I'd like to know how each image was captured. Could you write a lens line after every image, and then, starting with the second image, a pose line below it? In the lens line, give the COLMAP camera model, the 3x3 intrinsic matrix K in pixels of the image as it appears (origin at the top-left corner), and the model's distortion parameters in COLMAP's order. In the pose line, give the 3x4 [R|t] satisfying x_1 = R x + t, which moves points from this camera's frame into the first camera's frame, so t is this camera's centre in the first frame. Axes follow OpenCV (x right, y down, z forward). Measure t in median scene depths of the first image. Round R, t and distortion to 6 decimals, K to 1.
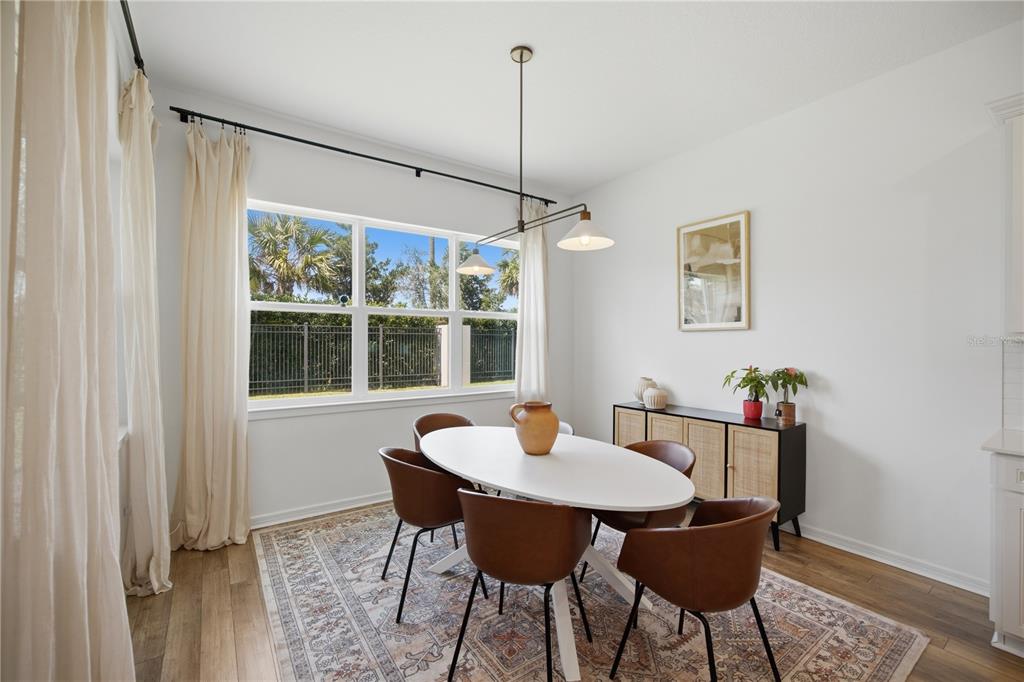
lens RADIAL K [[427.7, 0, 514.7], [0, 427.7, 341.7], [0, 0, 1]] dist [-0.006121, 0.000356]
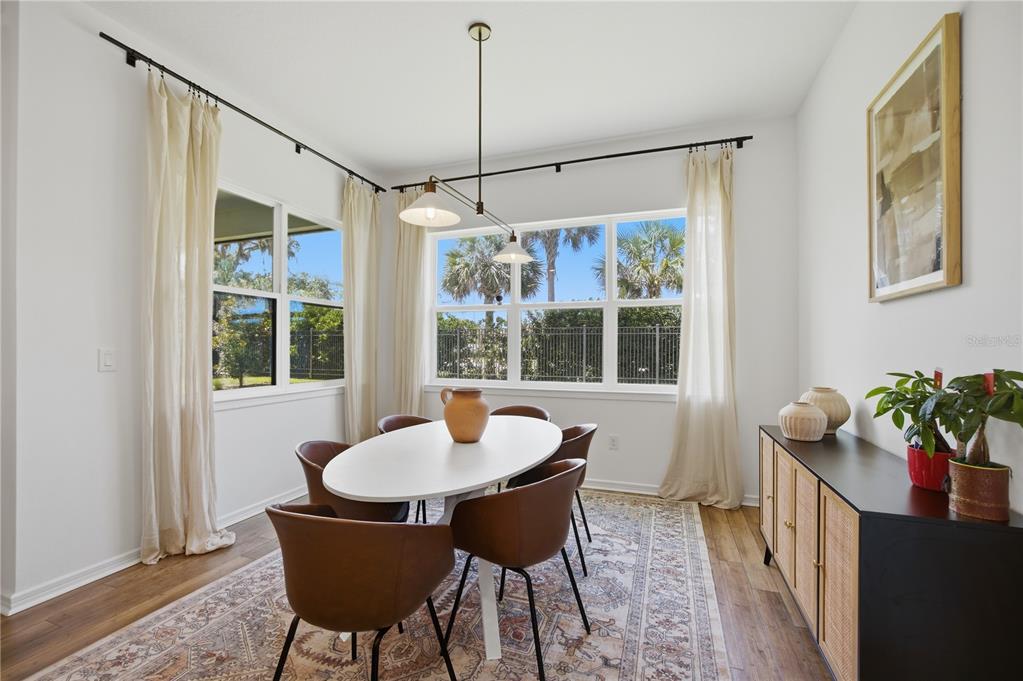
lens RADIAL K [[433.7, 0, 508.1], [0, 433.7, 347.5], [0, 0, 1]] dist [0.001738, 0.000273]
pose [[0.557855, 0.005403, -0.829921, 0.664529], [-0.003022, 0.999985, 0.004479, 0.033138], [0.829933, 0.000010, 0.557863, 0.376660]]
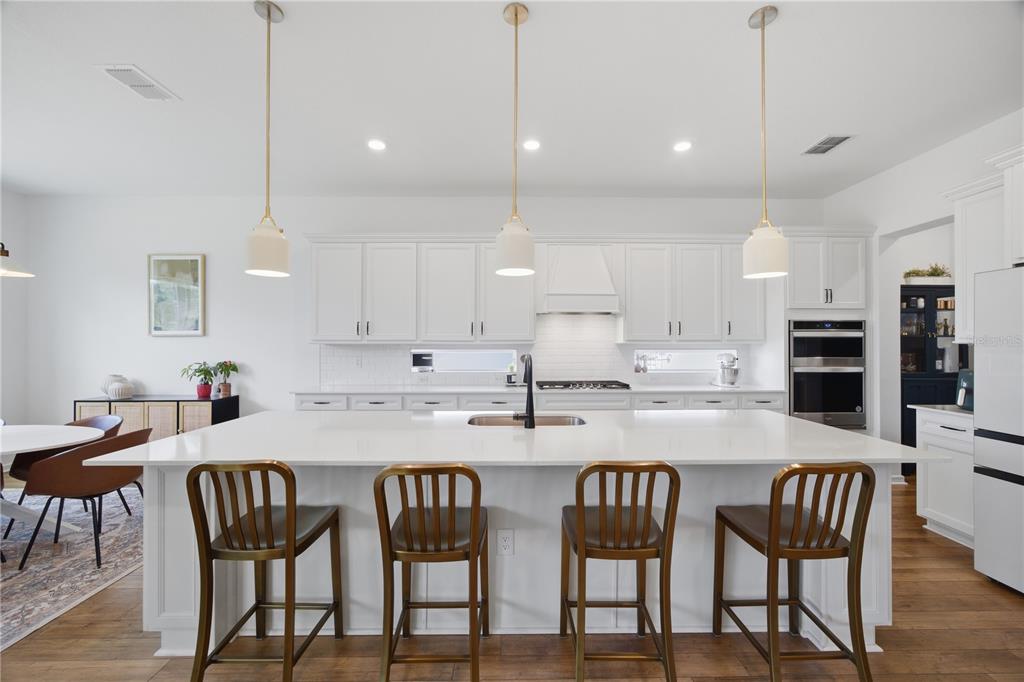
lens RADIAL K [[397.9, 0, 506.1], [0, 397.9, 340.8], [0, 0, 1]] dist [-0.001046, 0.000207]
pose [[0.573556, 0.005085, 0.819151, 0.029537], [0.000559, 0.999978, -0.006599, -0.002701], [-0.819166, 0.004243, 0.573540, -0.621393]]
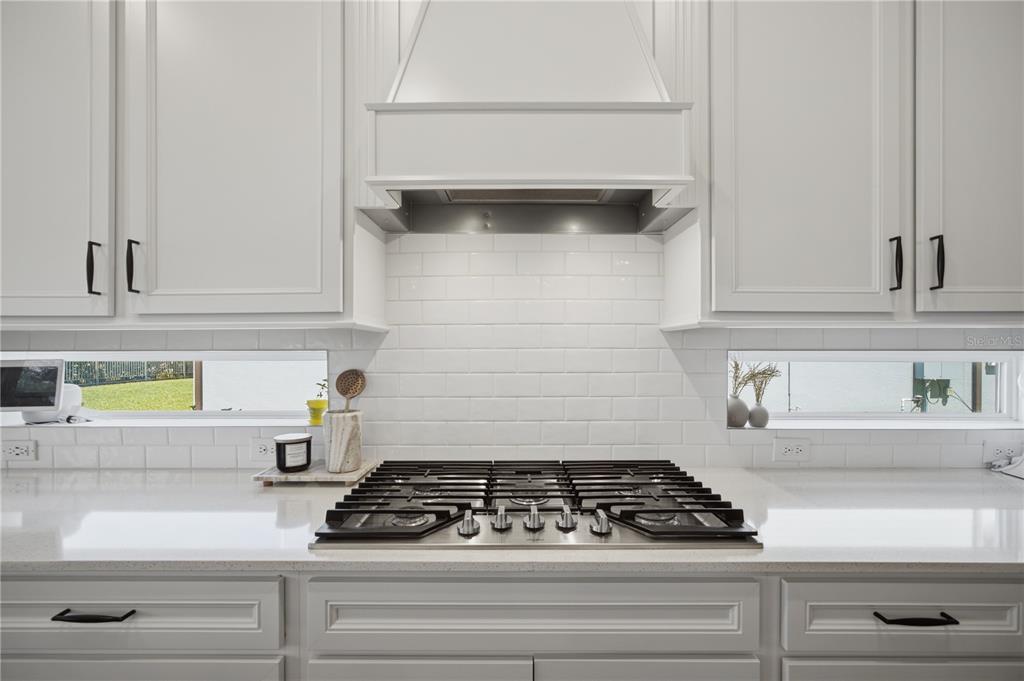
lens RADIAL K [[427.7, 0, 514.7], [0, 427.7, 341.2], [0, 0, 1]] dist [-0.006121, 0.000356]
pose [[0.585411, 0.000622, 0.810736, 0.945500], [0.000355, 0.999999, -0.001023, 0.009749], [-0.810736, 0.000887, 0.585411, -0.270203]]
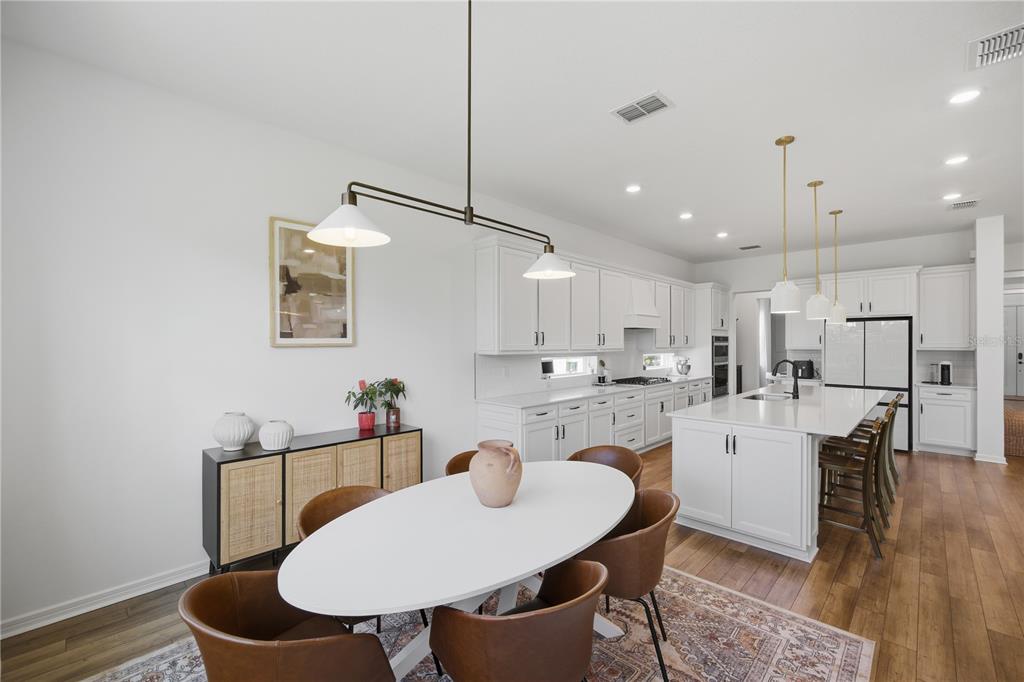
lens RADIAL K [[427.7, 0, 514.7], [0, 427.7, 341.7], [0, 0, 1]] dist [-0.006121, 0.000356]
pose [[-0.172046, 0.003121, 0.985084, -0.548621], [0.000272, 0.999995, -0.003120, -0.035777], [-0.985089, -0.000269, -0.172046, 0.791204]]
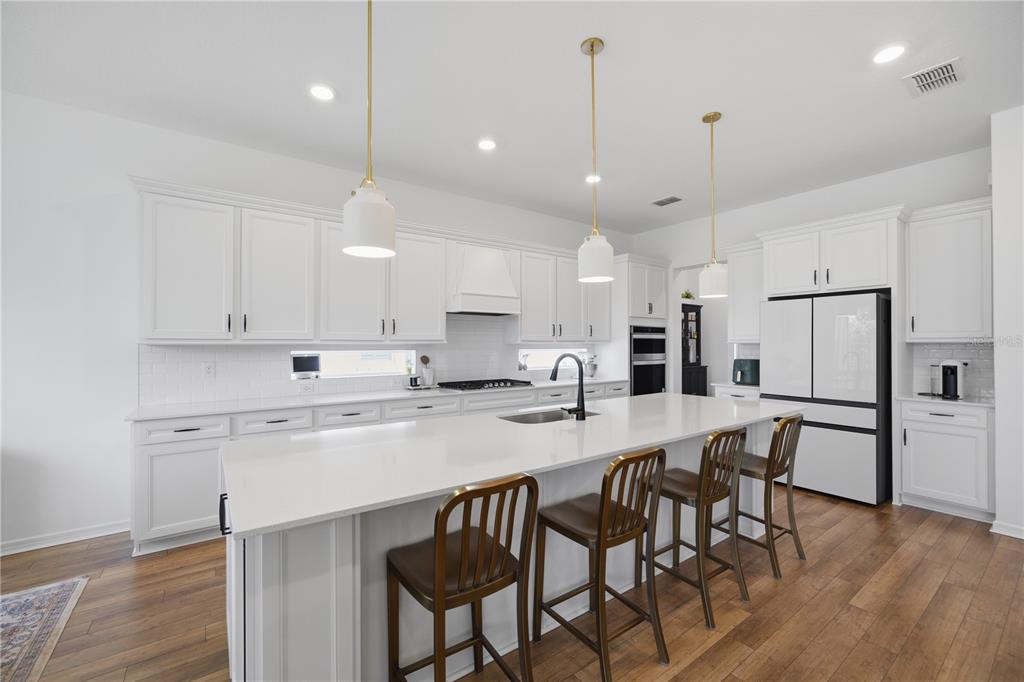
lens RADIAL K [[427.7, 0, 514.7], [0, 427.7, 341.7], [0, 0, 1]] dist [-0.006121, 0.000356]
pose [[-0.004933, 0.003093, 0.999983, -0.185623], [-0.000102, 0.999995, -0.003094, -0.003878], [-0.999988, -0.000118, -0.004933, -0.166059]]
